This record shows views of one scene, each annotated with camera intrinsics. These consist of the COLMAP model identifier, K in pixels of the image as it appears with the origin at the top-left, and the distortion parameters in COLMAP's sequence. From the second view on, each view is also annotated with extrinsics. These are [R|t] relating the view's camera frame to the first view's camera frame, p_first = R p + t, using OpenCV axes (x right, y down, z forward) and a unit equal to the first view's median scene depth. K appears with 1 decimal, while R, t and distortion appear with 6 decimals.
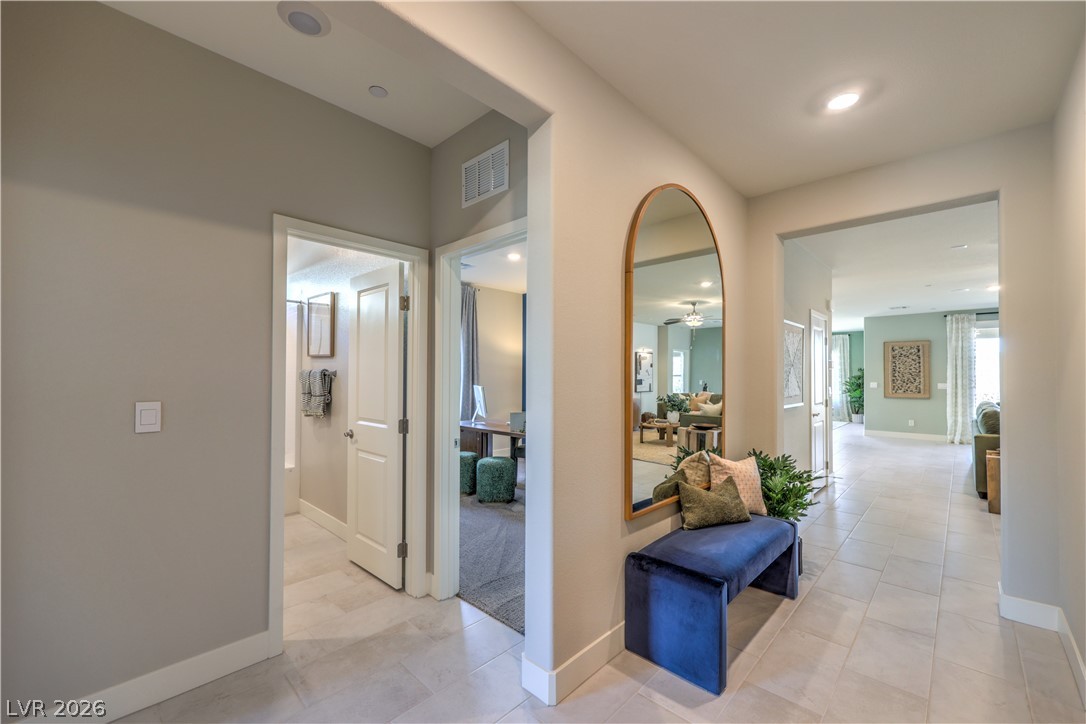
lens RADIAL K [[437.3, 0, 560.3], [0, 437.3, 370.5], [0, 0, 1]] dist [-0.005381, 0.001216]
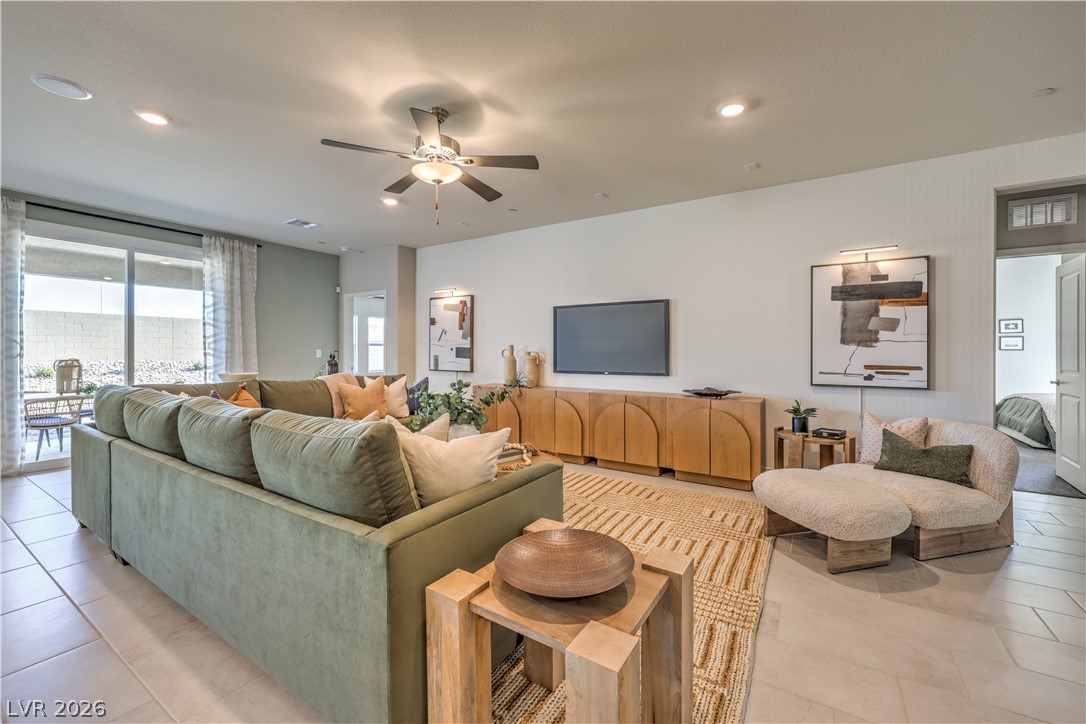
lens RADIAL K [[437.3, 0, 554.6], [0, 437.3, 355.9], [0, 0, 1]] dist [-0.005381, 0.001216]
pose [[-0.184700, -0.009800, 0.982746, 0.372513], [-0.013163, 0.999885, 0.007497, 0.027827], [-0.982707, -0.011551, -0.184807, 0.511732]]
